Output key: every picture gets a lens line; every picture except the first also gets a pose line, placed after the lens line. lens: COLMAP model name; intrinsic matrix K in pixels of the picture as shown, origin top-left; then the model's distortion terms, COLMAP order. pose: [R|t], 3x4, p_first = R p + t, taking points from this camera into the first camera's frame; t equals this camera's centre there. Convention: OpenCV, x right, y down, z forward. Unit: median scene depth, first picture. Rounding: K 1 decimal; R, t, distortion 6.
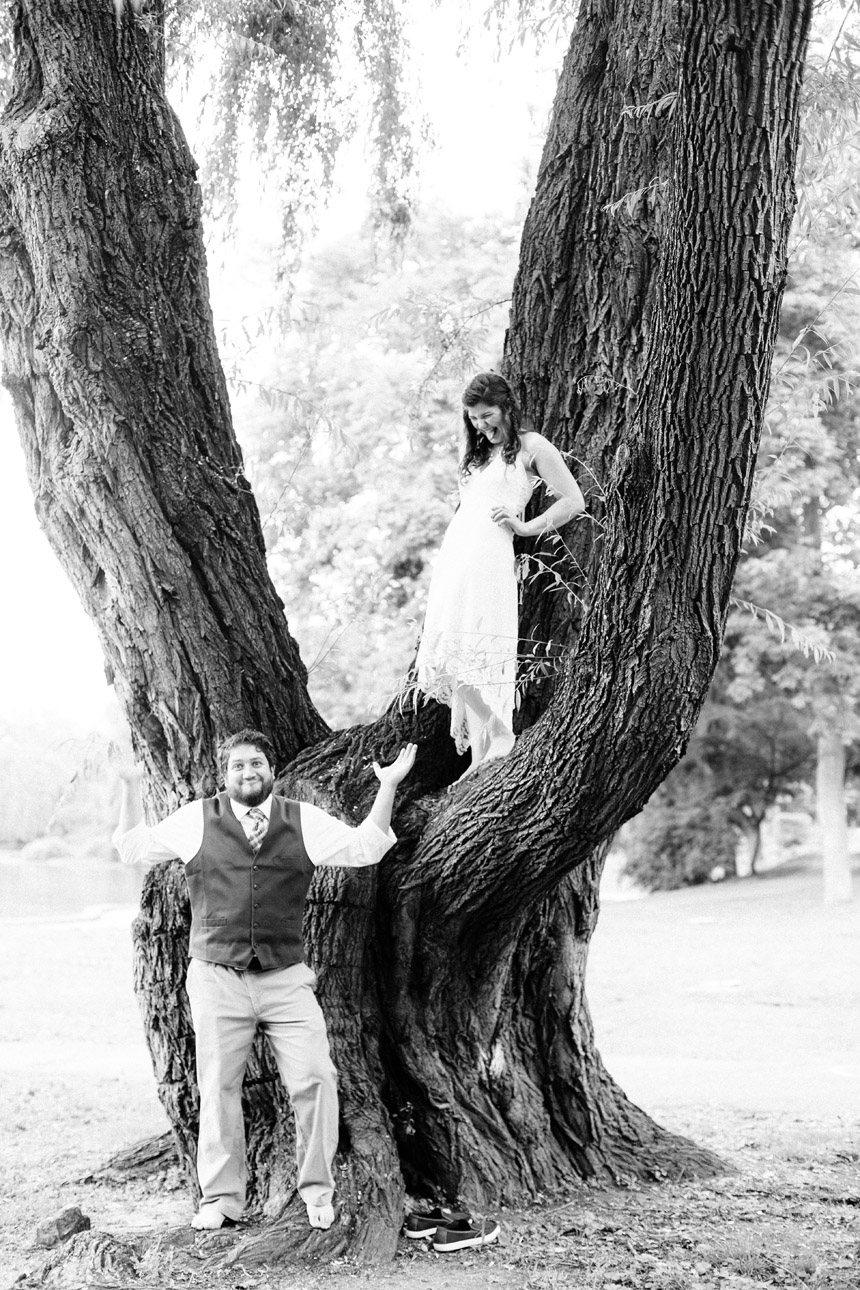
lens RADIAL K [[1862.0, 0, 435.0], [0, 1862.0, 642.8], [0, 0, 1]] dist [-0.124909, 0.000000]
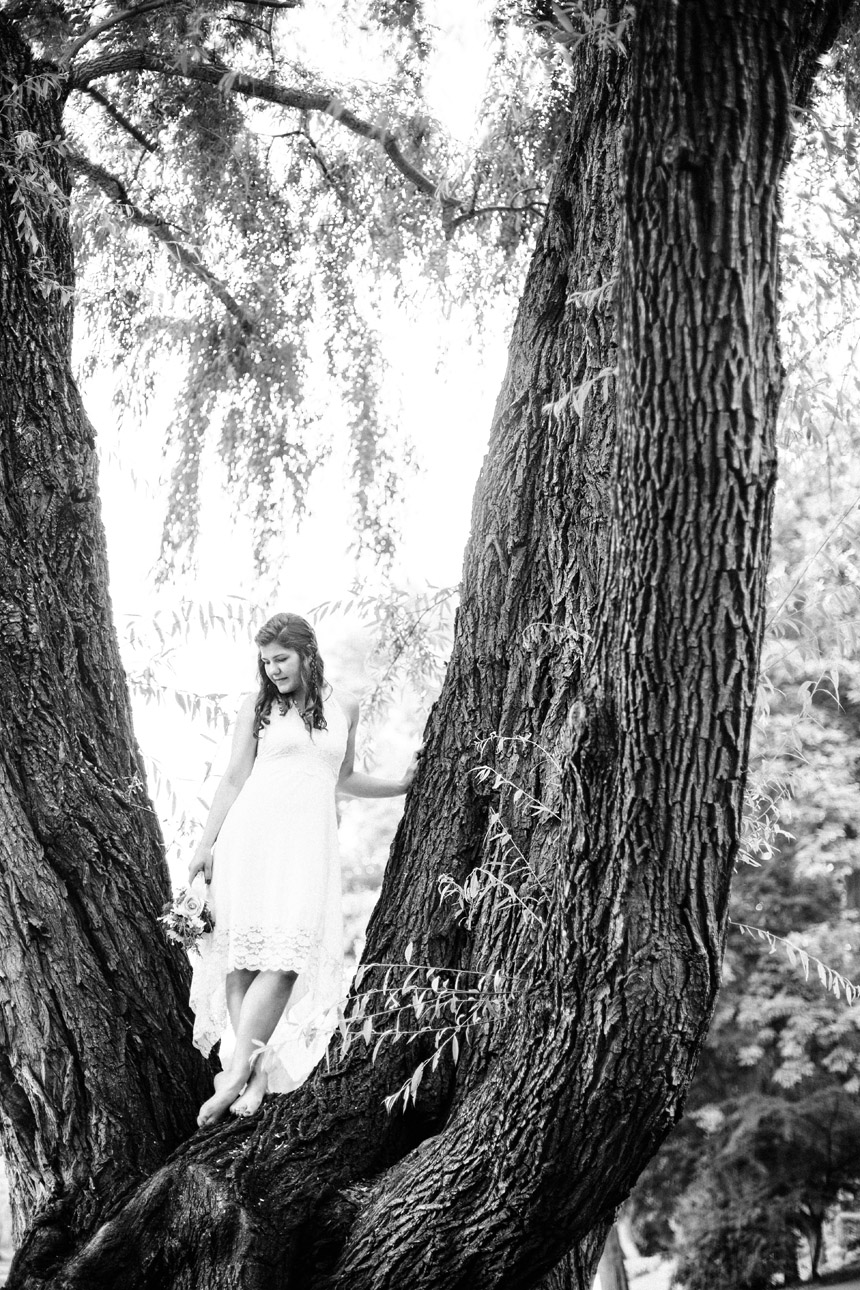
lens RADIAL K [[1862.0, 0, 425.1], [0, 1862.0, 646.1], [0, 0, 1]] dist [-0.124909, 0.000000]
pose [[0.999354, -0.025375, -0.025456, 0.047775], [0.019442, 0.977311, -0.210917, 0.025027], [0.030231, 0.210285, 0.977173, 0.199570]]
